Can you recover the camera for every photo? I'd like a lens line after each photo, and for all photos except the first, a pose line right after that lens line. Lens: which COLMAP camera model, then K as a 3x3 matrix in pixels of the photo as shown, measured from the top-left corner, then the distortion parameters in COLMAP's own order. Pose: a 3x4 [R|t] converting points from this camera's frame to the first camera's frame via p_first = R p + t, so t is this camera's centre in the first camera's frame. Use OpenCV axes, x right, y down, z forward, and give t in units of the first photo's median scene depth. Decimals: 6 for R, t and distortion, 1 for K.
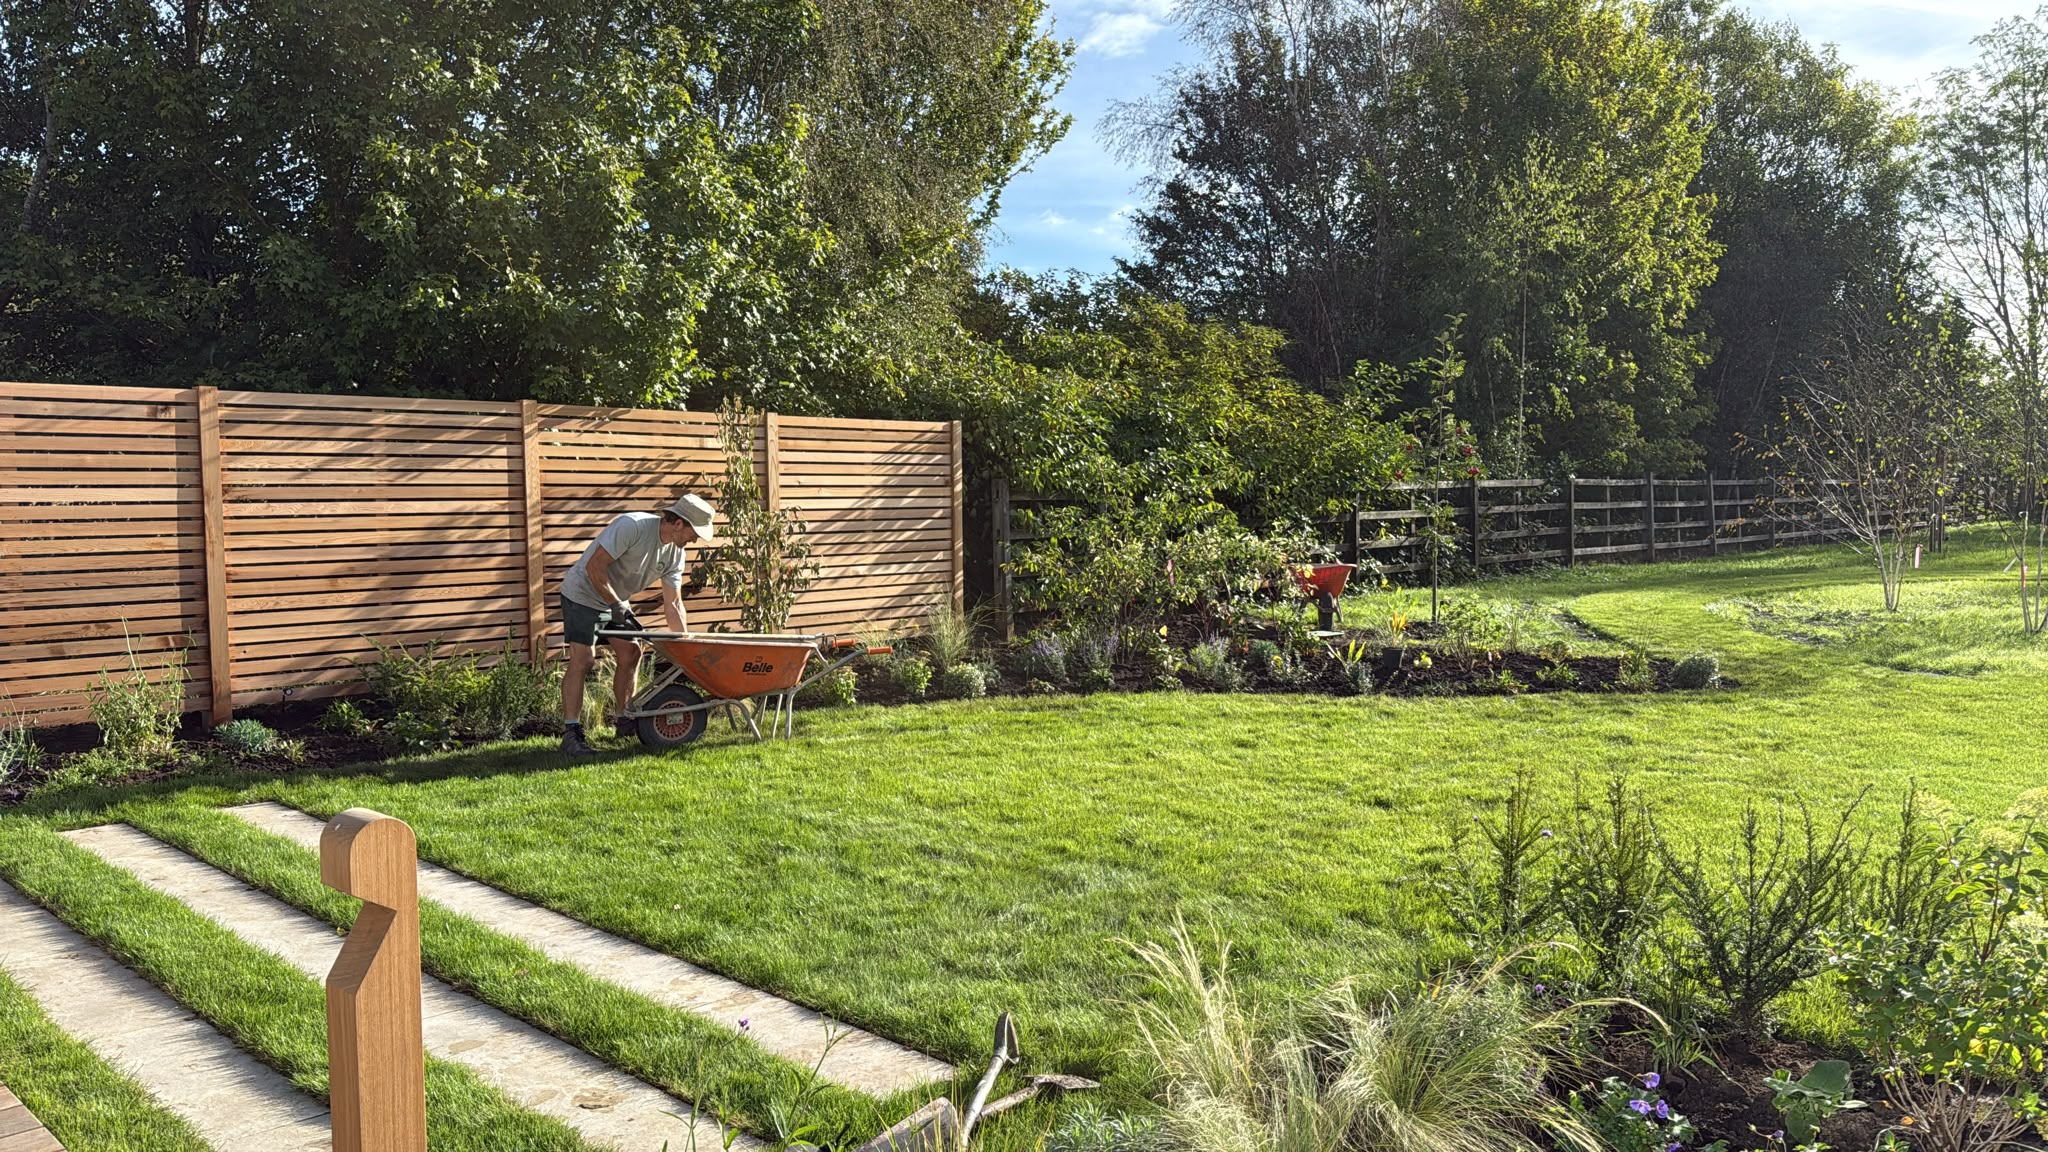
lens RADIAL K [[1472.0, 0, 1024.0], [0, 1472.0, 576.0], [0, 0, 1]] dist [0.050612, -0.055340]
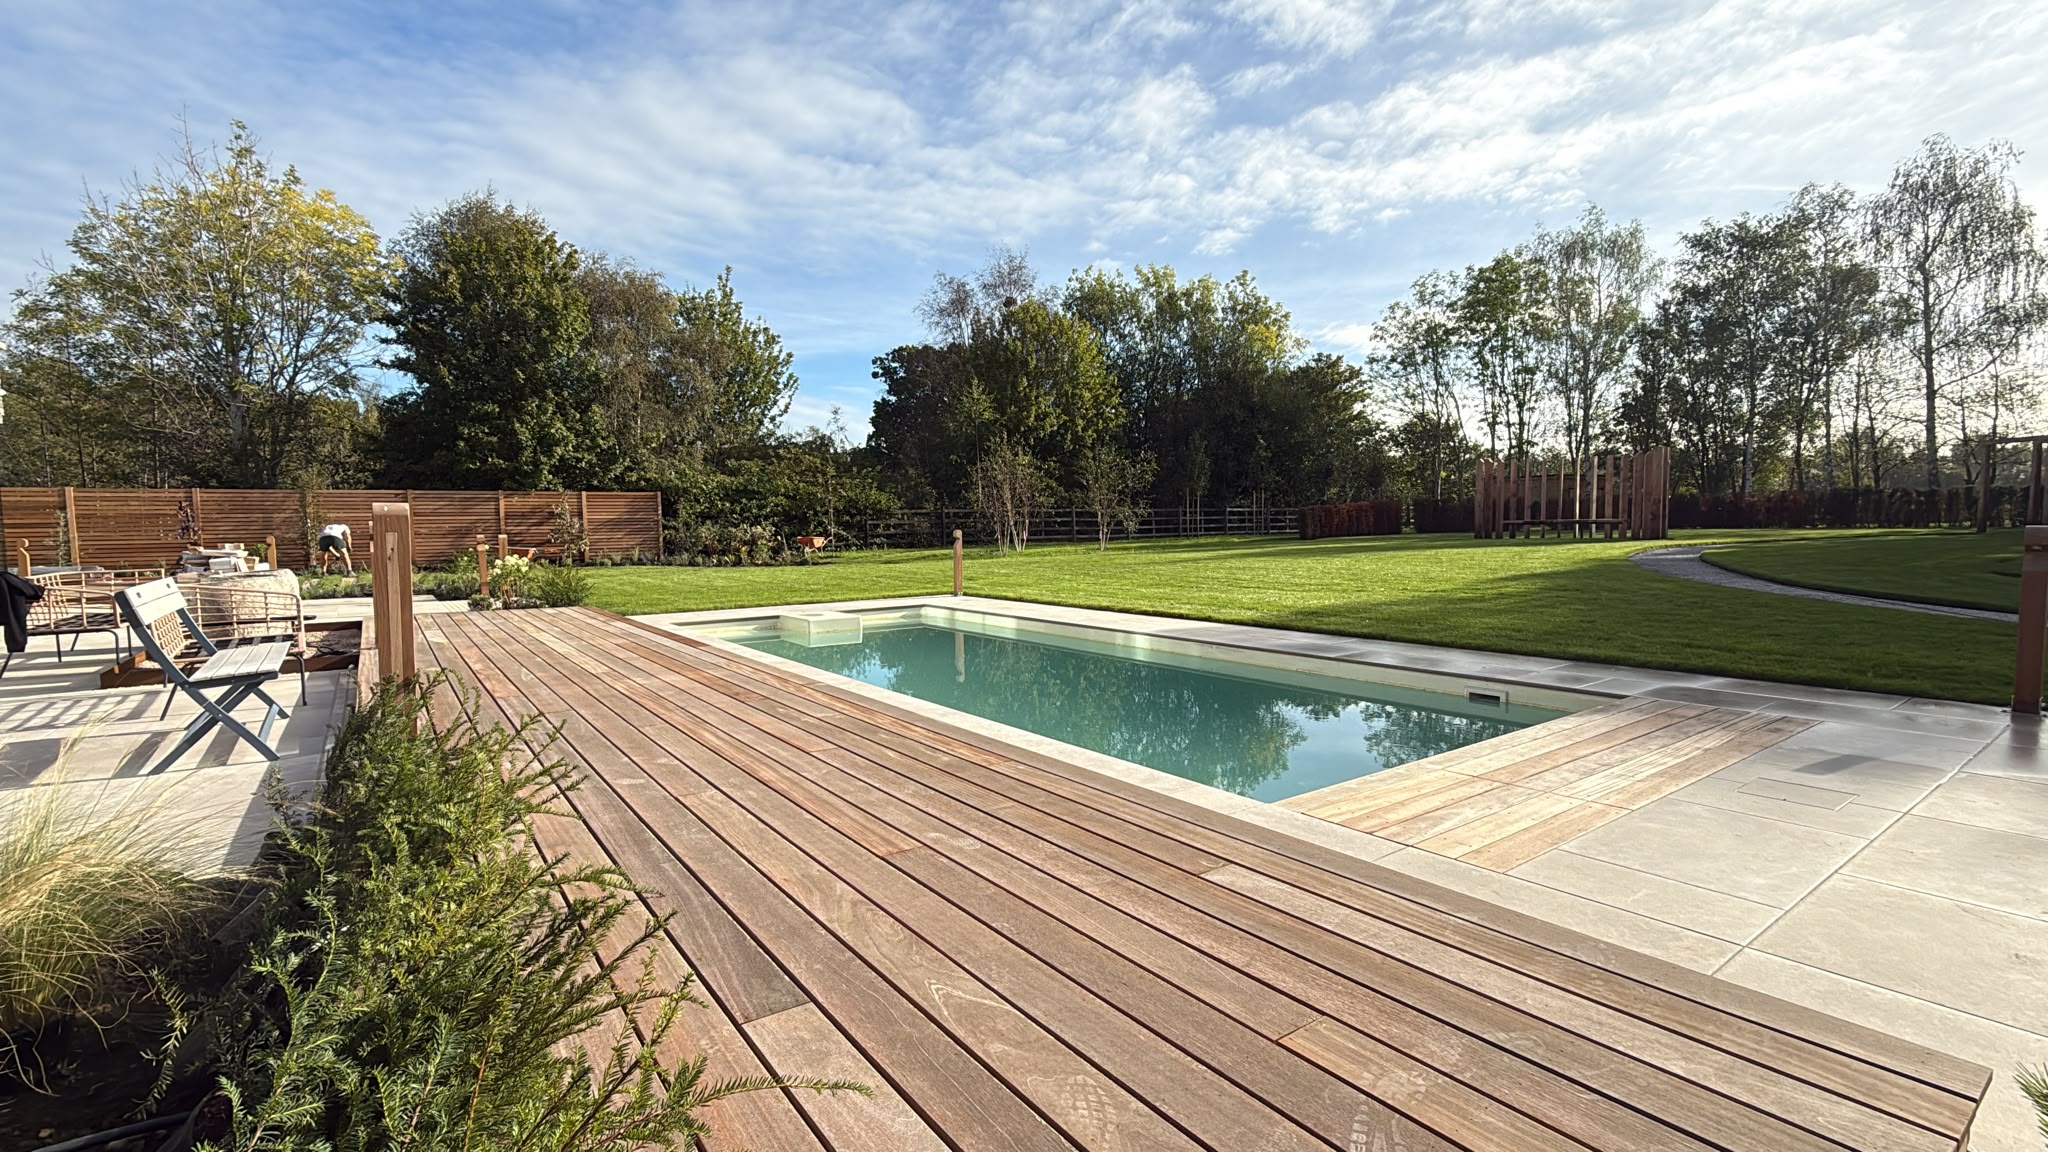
lens RADIAL K [[883.8, 0, 1024.0], [0, 883.8, 576.0], [0, 0, 1]] dist [-0.000104, -0.000138]
pose [[0.981115, 0.018017, -0.192584, 1.459360], [-0.015229, 0.999757, 0.015944, 0.048328], [0.192825, -0.012710, 0.981151, -1.004825]]
